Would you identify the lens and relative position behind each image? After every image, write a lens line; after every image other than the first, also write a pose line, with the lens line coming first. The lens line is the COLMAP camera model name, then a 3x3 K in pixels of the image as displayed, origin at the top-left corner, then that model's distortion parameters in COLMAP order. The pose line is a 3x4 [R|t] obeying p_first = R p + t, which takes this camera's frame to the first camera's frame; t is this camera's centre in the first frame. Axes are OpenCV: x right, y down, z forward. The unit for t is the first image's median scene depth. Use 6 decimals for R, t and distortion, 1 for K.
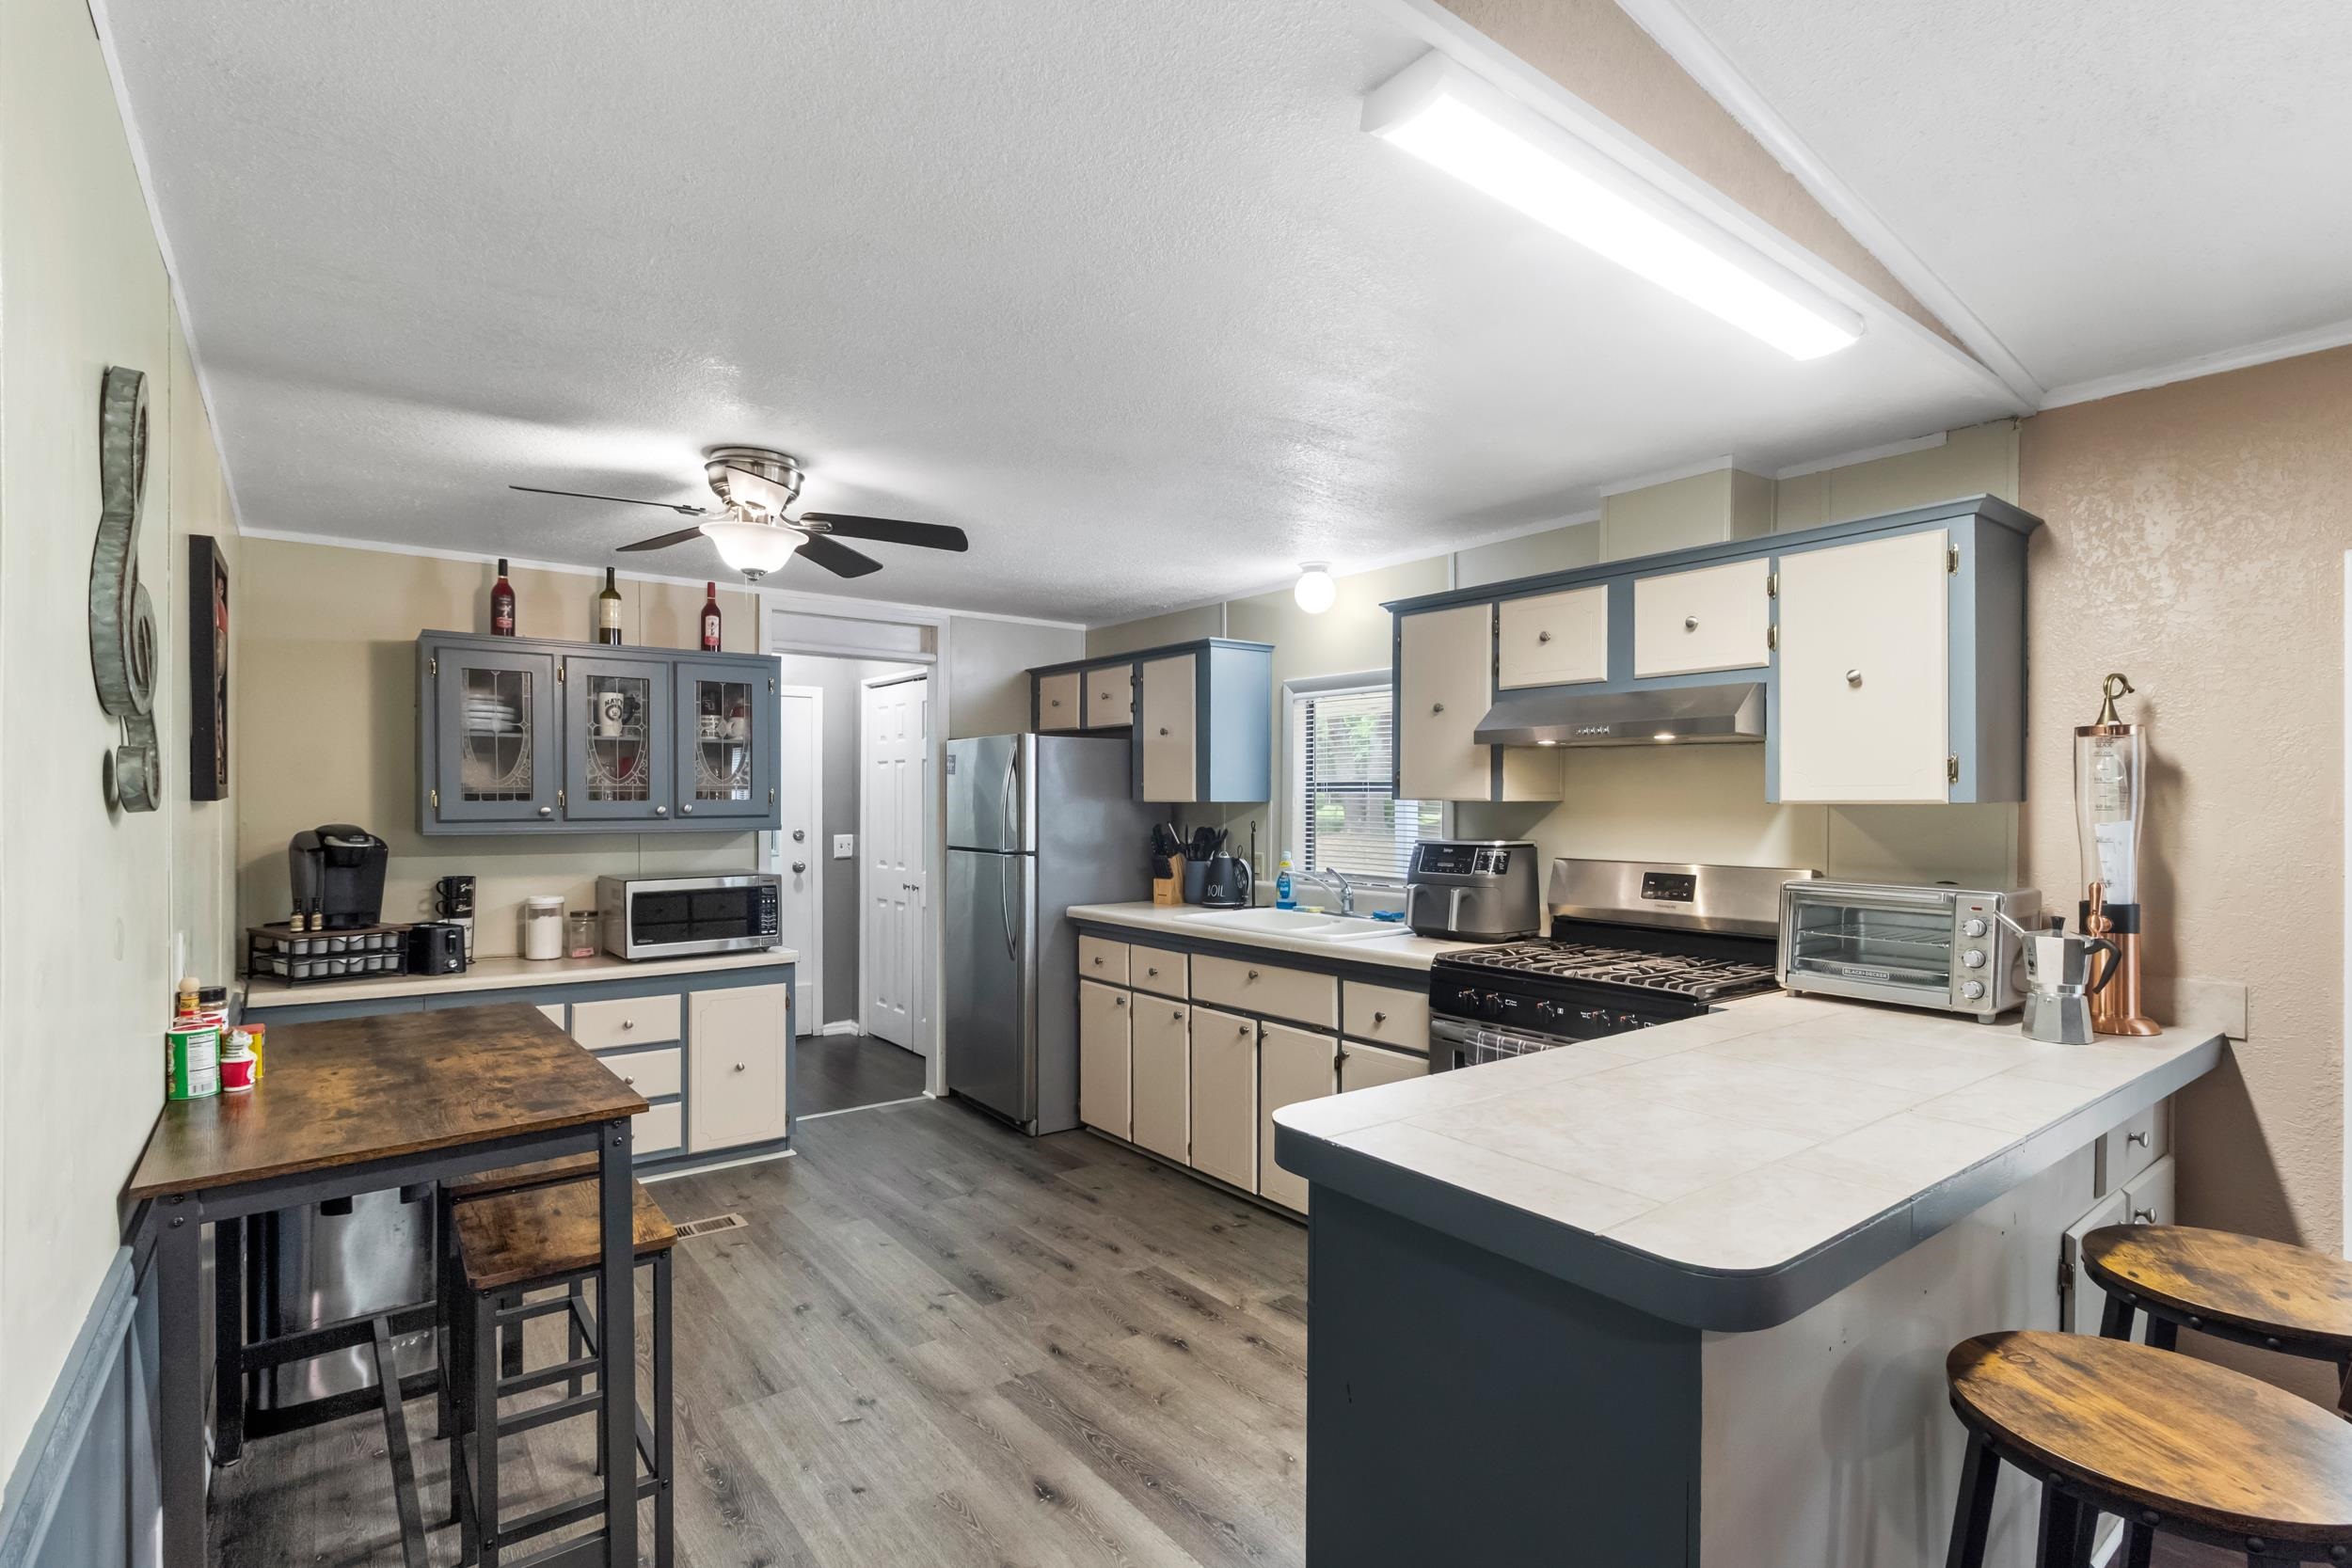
lens RADIAL K [[1118.5, 0, 1173.5], [0, 1118.5, 802.3], [0, 0, 1]] dist [-0.004289, 0.003508]
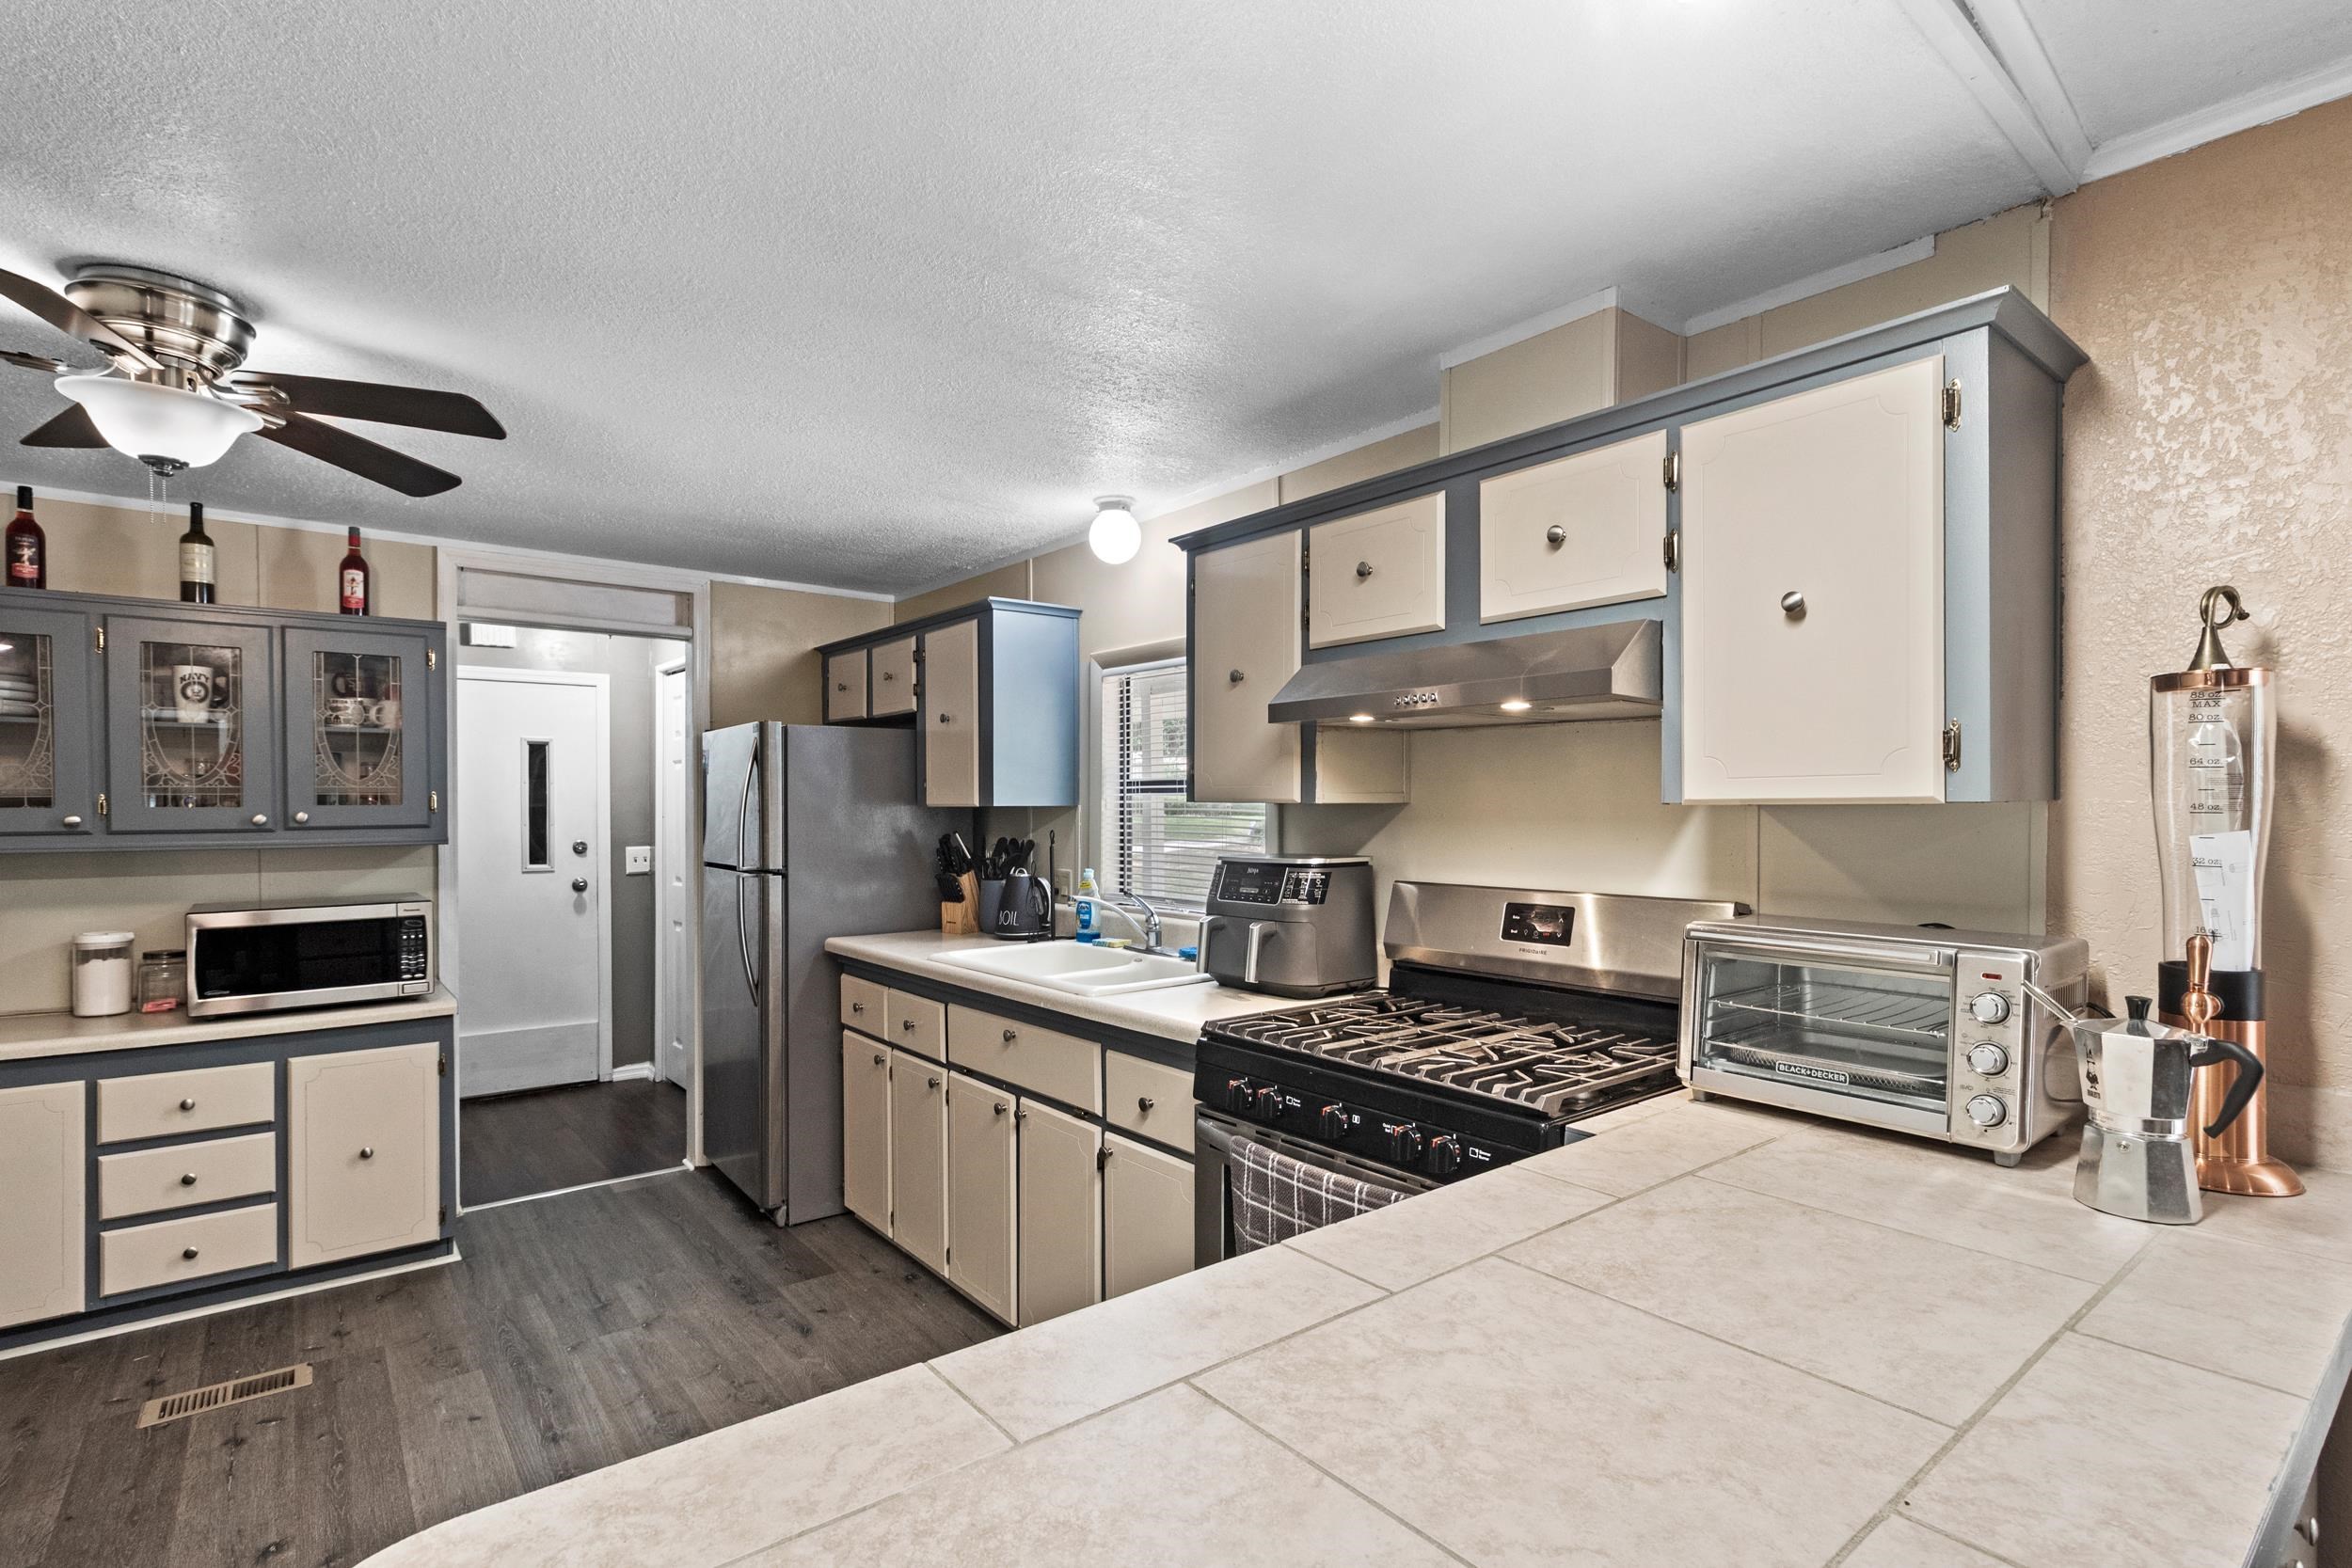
lens RADIAL K [[1118.5, 0, 1157.6], [0, 1118.5, 812.7], [0, 0, 1]] dist [-0.004289, 0.003508]
pose [[0.999882, -0.003799, 0.014914, 0.172383], [0.003726, 0.999981, 0.004939, 0.001150], [-0.014932, -0.004883, 0.999877, 0.267948]]
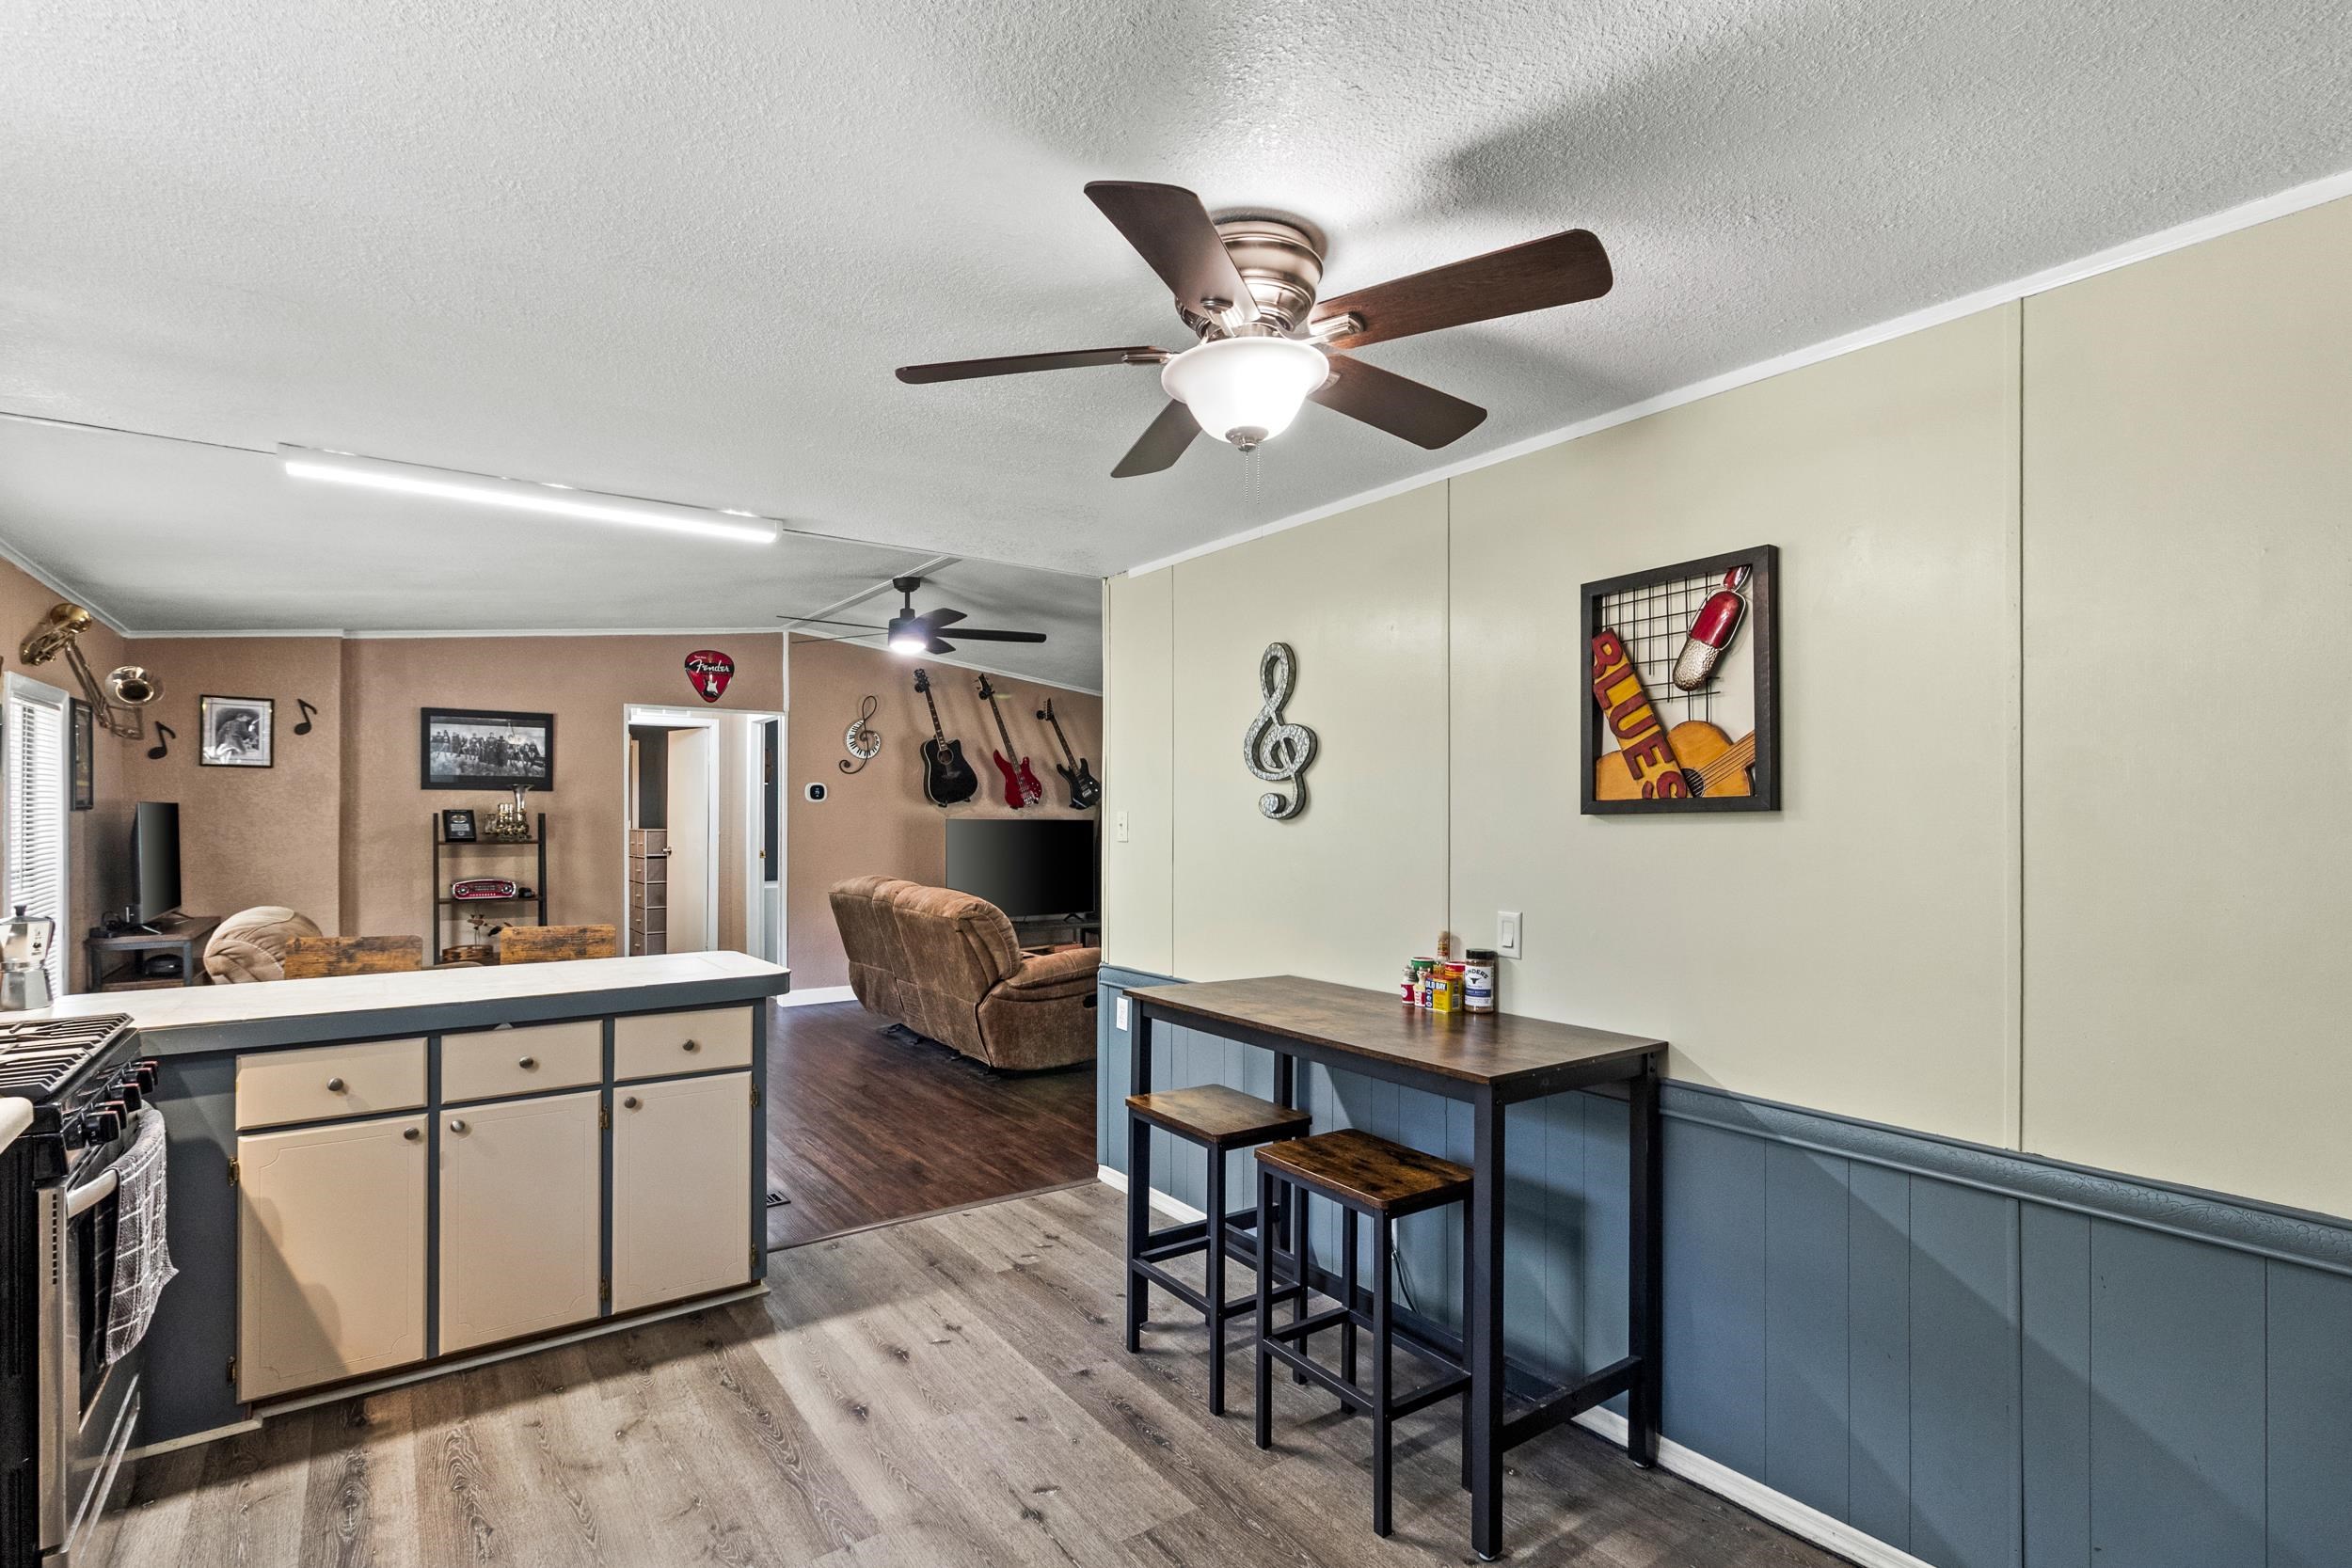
lens RADIAL K [[1118.5, 0, 1162.0], [0, 1118.5, 800.2], [0, 0, 1]] dist [-0.004289, 0.003508]
pose [[-0.999561, -0.004693, 0.029249, -0.289853], [-0.005132, 0.999875, -0.014958, 0.000361], [-0.029175, -0.015101, -0.999460, 1.361148]]
